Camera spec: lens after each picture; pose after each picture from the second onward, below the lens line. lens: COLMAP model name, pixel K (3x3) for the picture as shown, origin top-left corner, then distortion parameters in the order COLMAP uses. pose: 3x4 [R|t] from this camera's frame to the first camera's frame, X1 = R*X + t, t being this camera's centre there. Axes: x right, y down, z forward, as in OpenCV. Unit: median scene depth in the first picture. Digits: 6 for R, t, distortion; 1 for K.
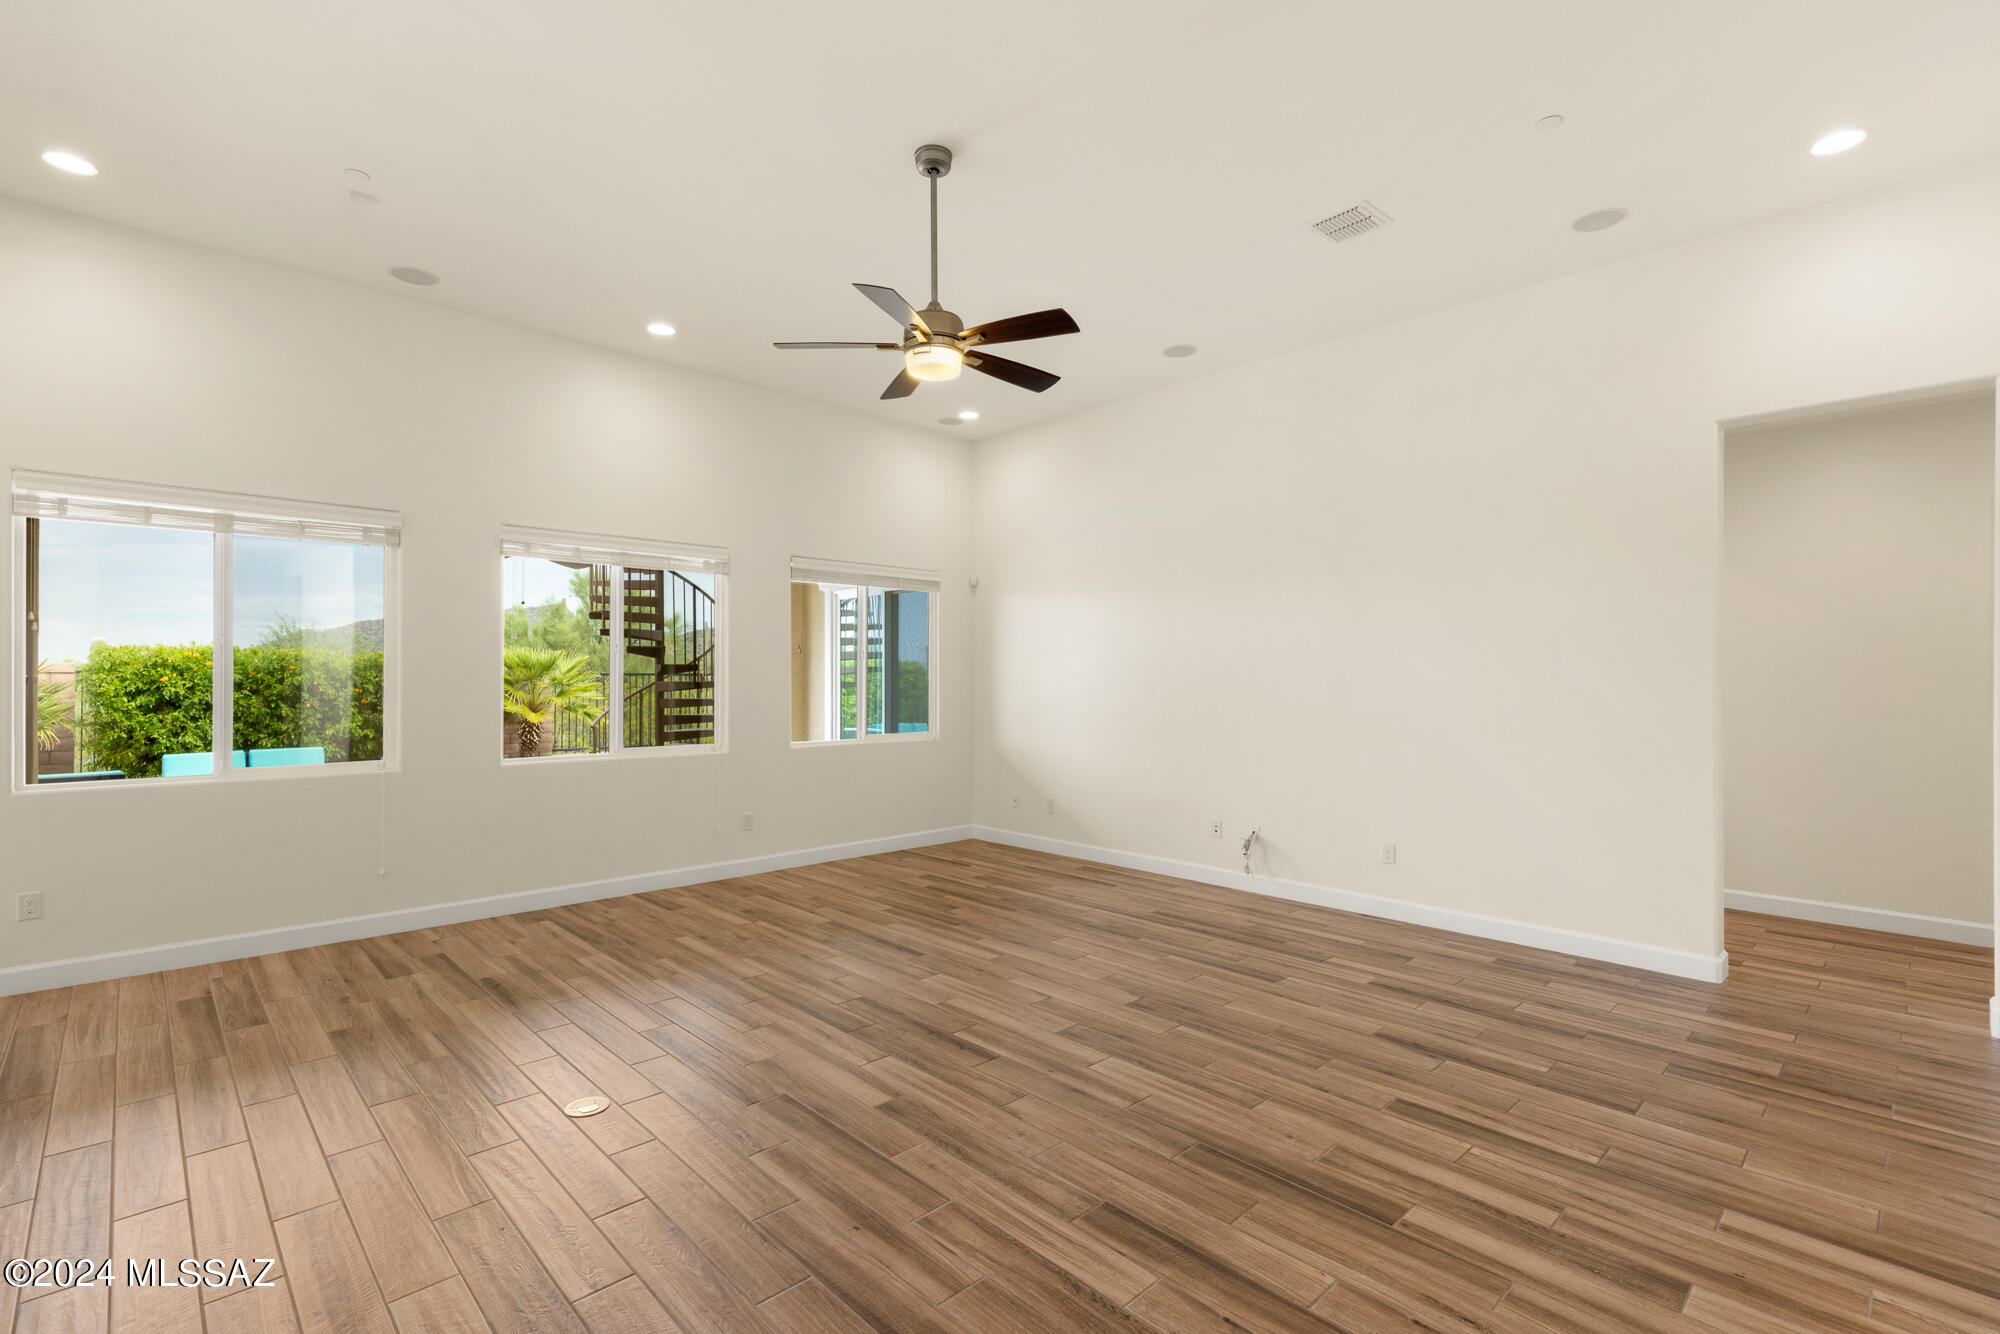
lens RADIAL K [[901.6, 0, 1009.5], [0, 901.6, 677.8], [0, 0, 1]] dist [0.005103, 0.000756]
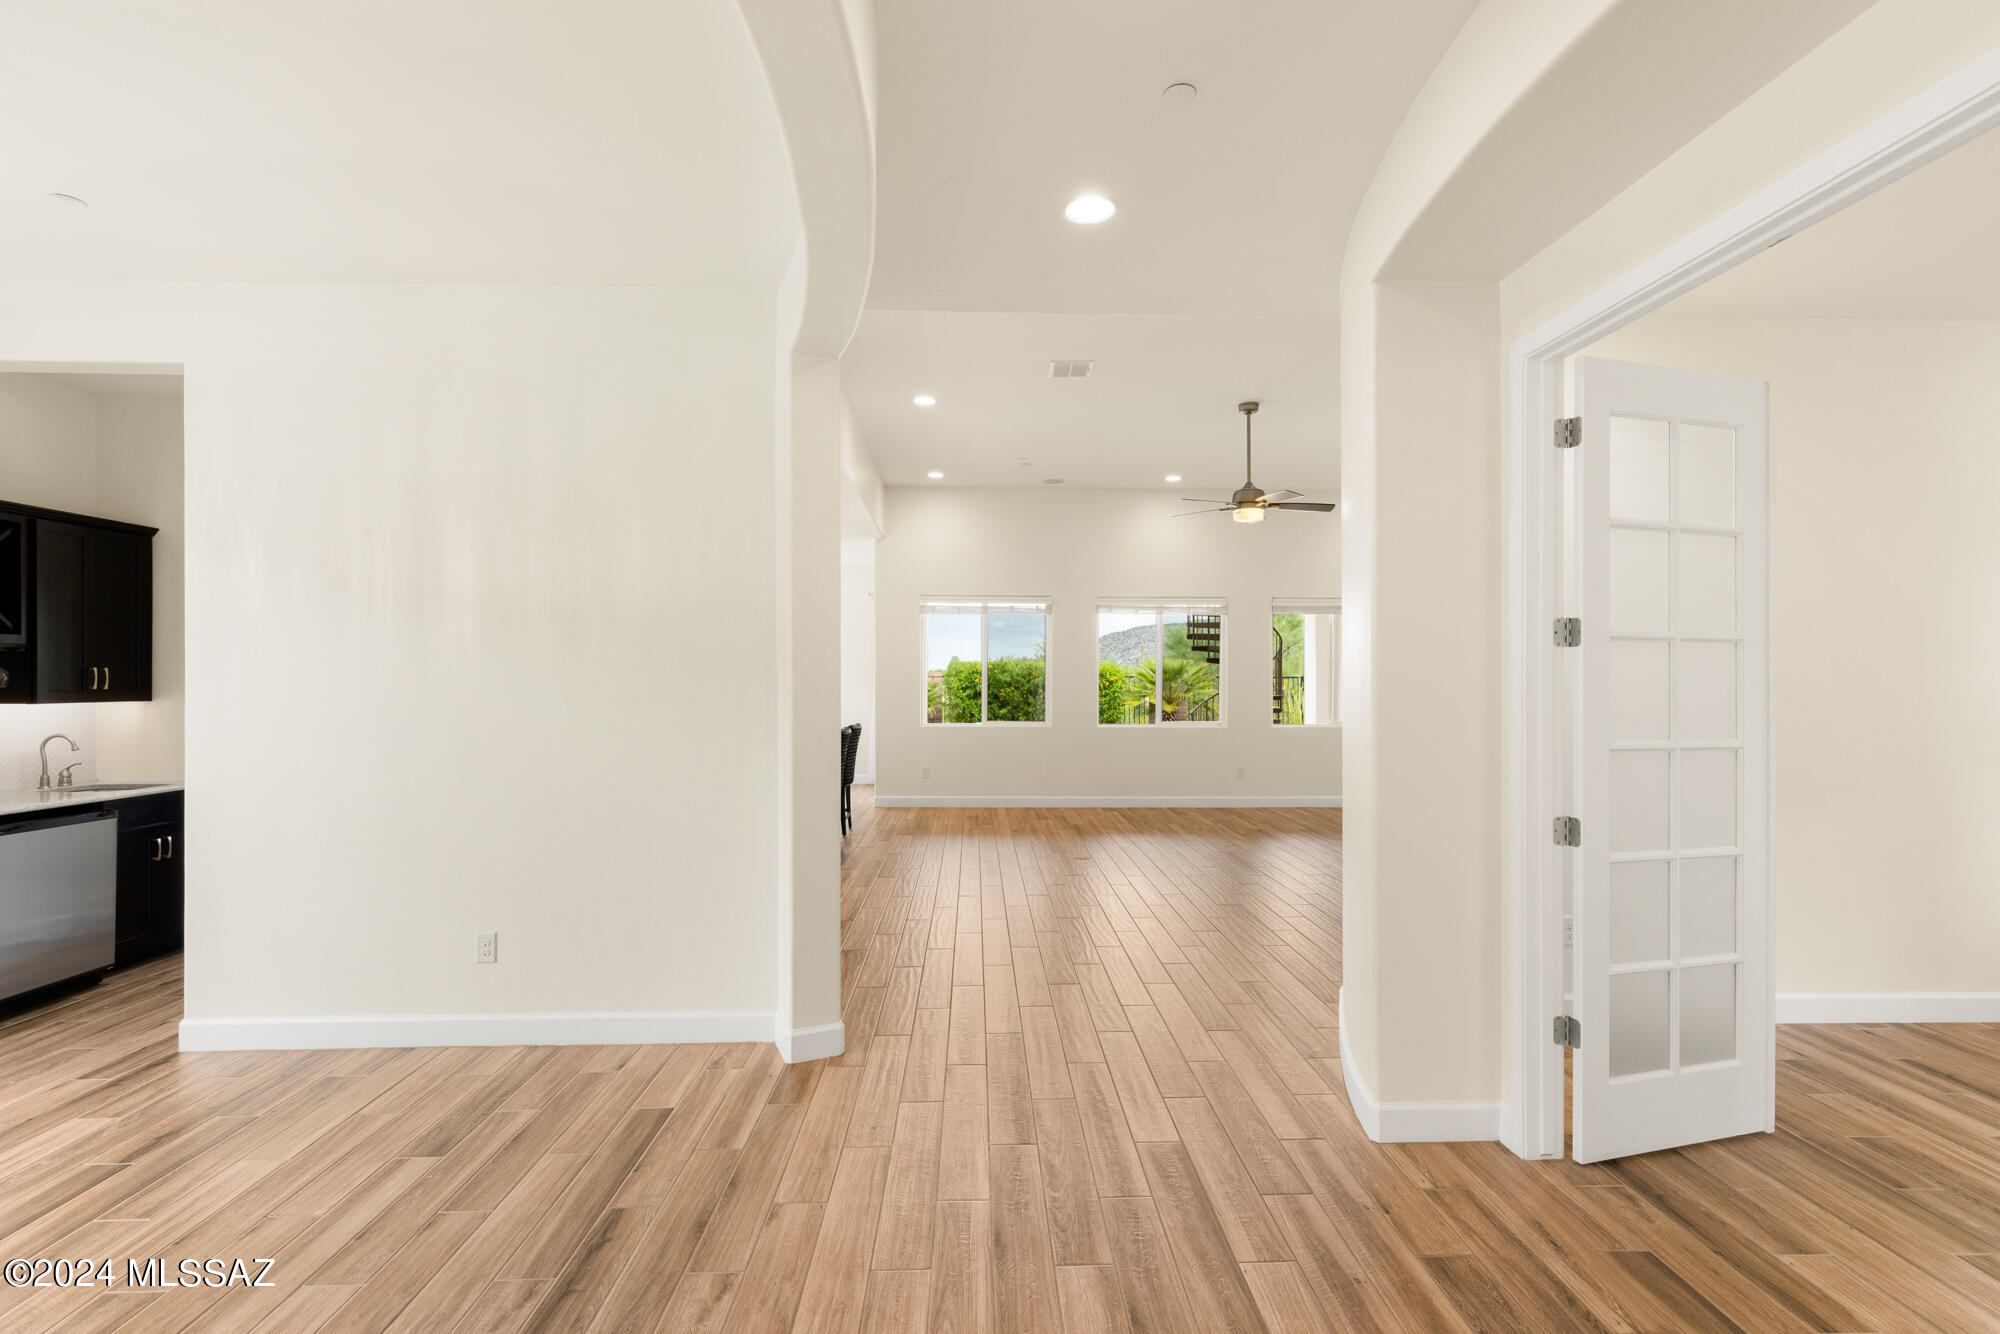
lens RADIAL K [[901.6, 0, 1009.5], [0, 901.6, 677.8], [0, 0, 1]] dist [0.005103, 0.000756]
pose [[0.744334, 0.000554, -0.667807, 0.423120], [-0.003300, 0.999990, -0.002848, 0.002236], [0.667799, 0.004324, 0.744329, -0.391412]]
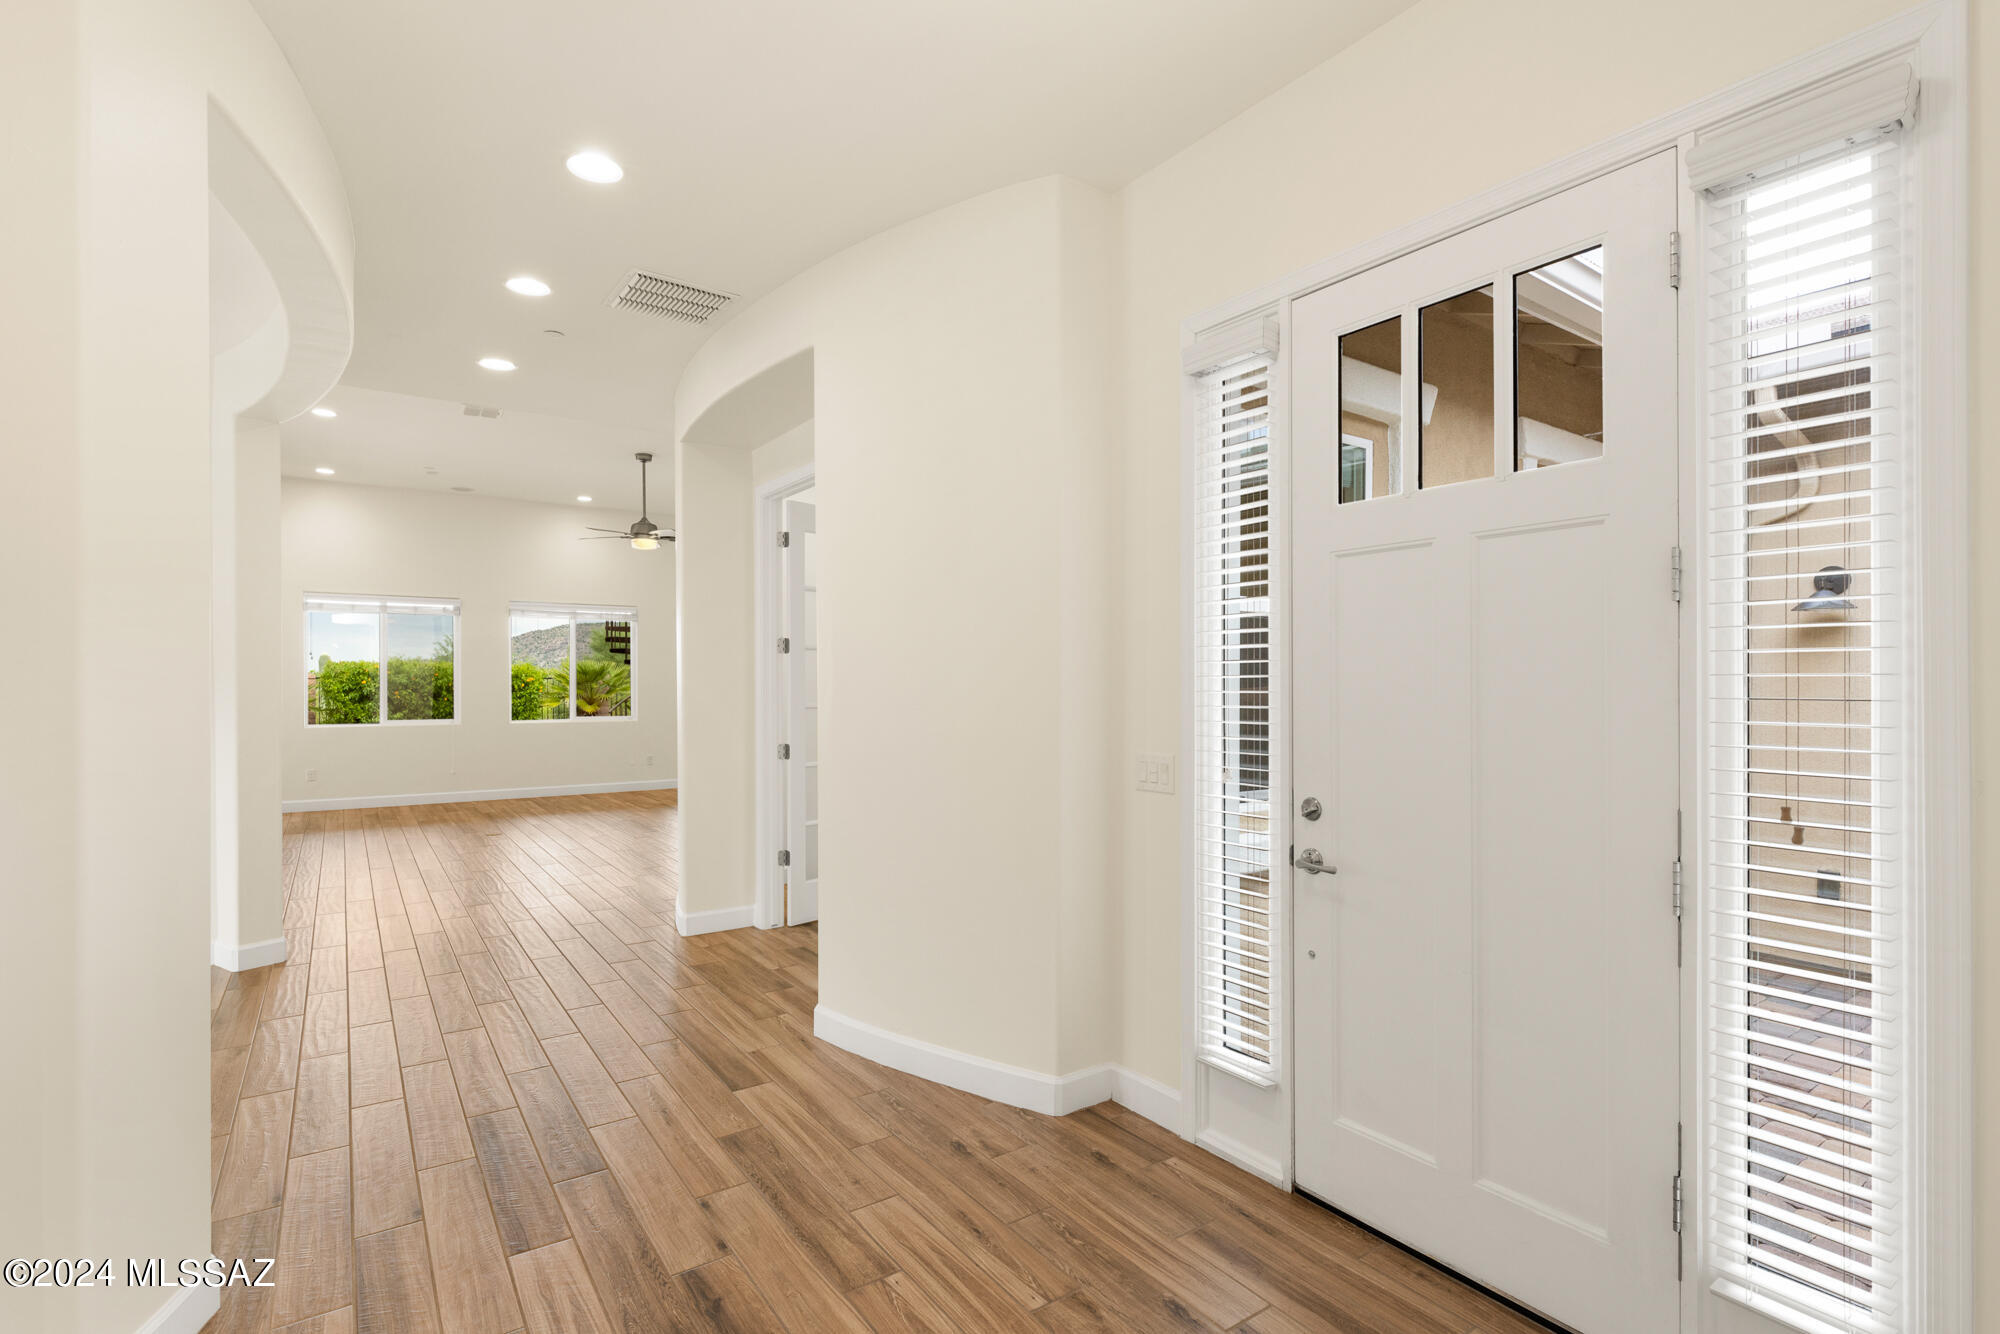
lens RADIAL K [[927.1, 0, 976.5], [0, 927.1, 675.8], [0, 0, 1]] dist [0.003538, -0.000088]
pose [[0.985414, -0.004878, -0.170103, 0.617139], [0.003449, 0.999956, -0.008695, 0.012016], [0.170138, 0.007981, 0.985388, -0.646526]]
